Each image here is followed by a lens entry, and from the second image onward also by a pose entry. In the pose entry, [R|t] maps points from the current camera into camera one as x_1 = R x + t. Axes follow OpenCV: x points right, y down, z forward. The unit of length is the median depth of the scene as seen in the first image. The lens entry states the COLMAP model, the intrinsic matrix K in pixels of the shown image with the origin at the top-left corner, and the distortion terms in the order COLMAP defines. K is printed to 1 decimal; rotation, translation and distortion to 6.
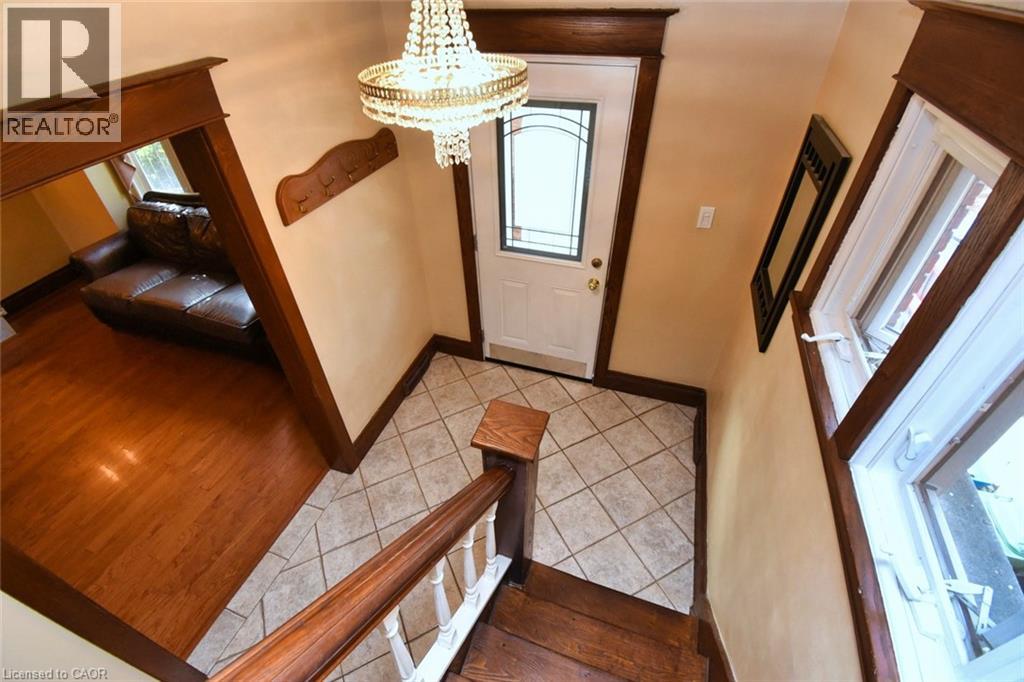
lens RADIAL K [[454.2, 0, 508.8], [0, 454.2, 340.6], [0, 0, 1]] dist [0.020755, -0.025049]
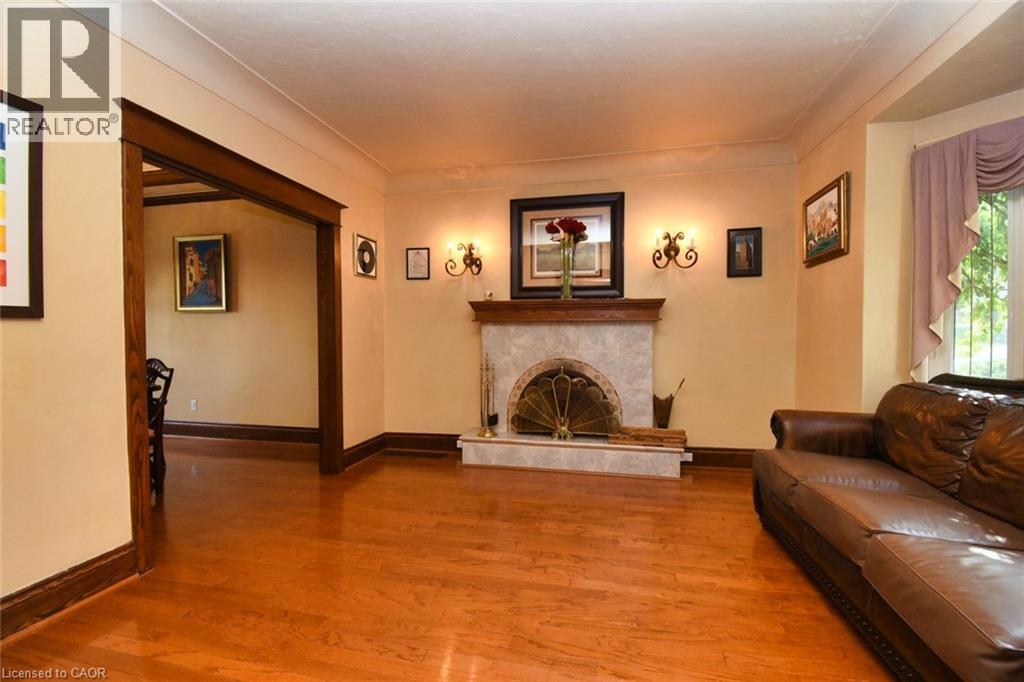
lens RADIAL K [[454.2, 0, 508.8], [0, 454.2, 340.6], [0, 0, 1]] dist [0.020755, -0.025049]
pose [[0.112707, 0.032291, -0.993103, -0.280752], [-0.636587, 0.769758, -0.047217, 0.032842], [0.762925, 0.637519, 0.107313, 0.497455]]
